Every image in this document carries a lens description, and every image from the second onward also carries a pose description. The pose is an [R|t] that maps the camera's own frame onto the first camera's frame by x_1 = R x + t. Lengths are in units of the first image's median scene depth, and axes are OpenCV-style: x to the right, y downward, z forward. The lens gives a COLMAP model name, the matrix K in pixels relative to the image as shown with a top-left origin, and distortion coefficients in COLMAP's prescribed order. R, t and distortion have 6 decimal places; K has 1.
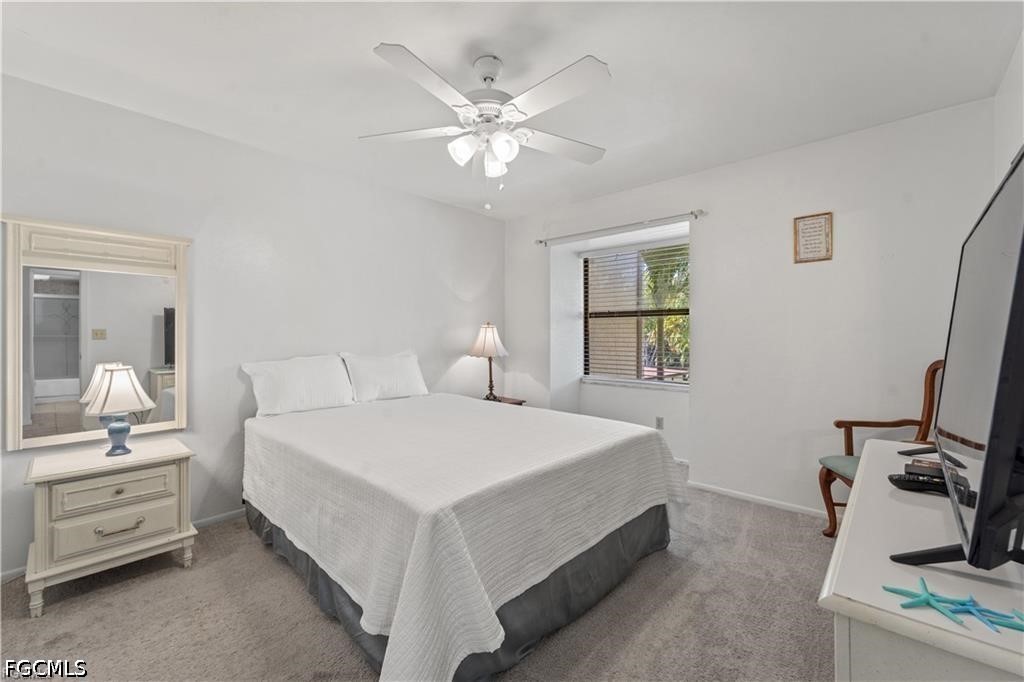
lens RADIAL K [[419.0, 0, 512.8], [0, 419.0, 334.2], [0, 0, 1]] dist [-0.000506, -0.000380]
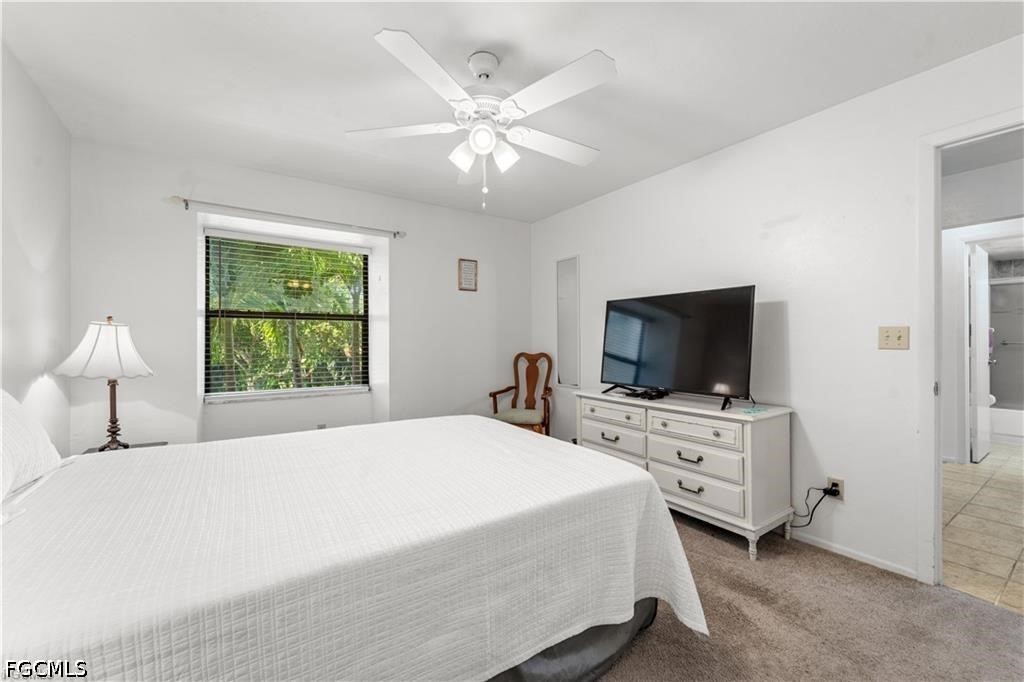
lens RADIAL K [[419.0, 0, 512.8], [0, 419.0, 334.2], [0, 0, 1]] dist [-0.000506, -0.000380]
pose [[0.229467, 0.014650, 0.973206, -0.559402], [-0.000679, 0.999889, -0.014892, 0.003998], [-0.973316, 0.002756, 0.229451, 0.394515]]
